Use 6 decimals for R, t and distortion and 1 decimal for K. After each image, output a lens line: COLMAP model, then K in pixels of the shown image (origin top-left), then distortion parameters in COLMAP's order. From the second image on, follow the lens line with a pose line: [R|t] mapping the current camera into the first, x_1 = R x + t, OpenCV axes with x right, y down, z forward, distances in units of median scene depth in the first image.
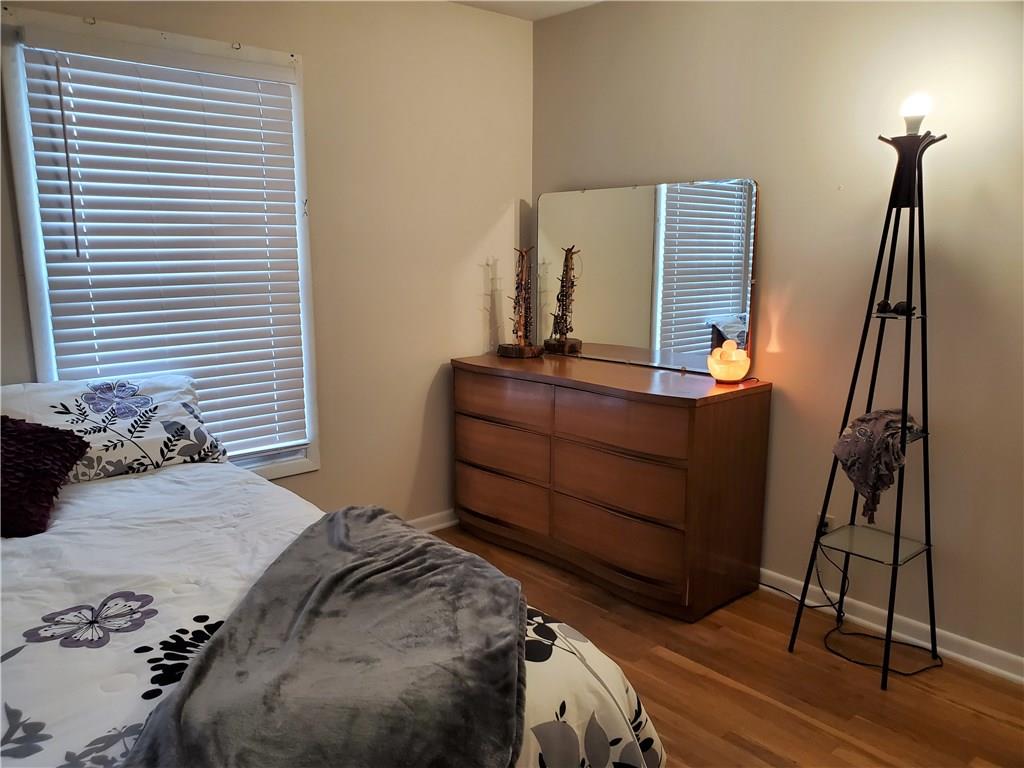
lens RADIAL K [[808.3, 0, 516.4], [0, 808.3, 382.3], [0, 0, 1]] dist [-0.005161, 0.026196]
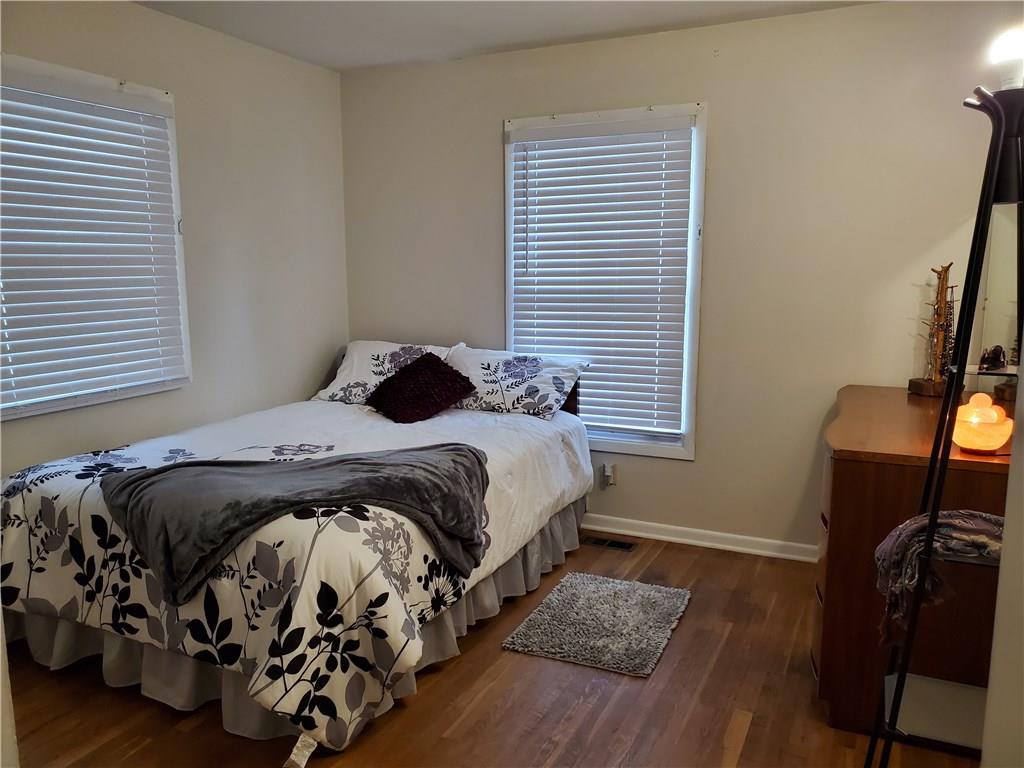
lens RADIAL K [[808.3, 0, 517.6], [0, 808.3, 387.4], [0, 0, 1]] dist [-0.005161, 0.026196]
pose [[0.366428, 0.128569, -0.921521, 0.922585], [-0.151742, 0.985405, 0.077144, -0.057407], [0.917989, 0.111566, 0.380590, 0.427705]]
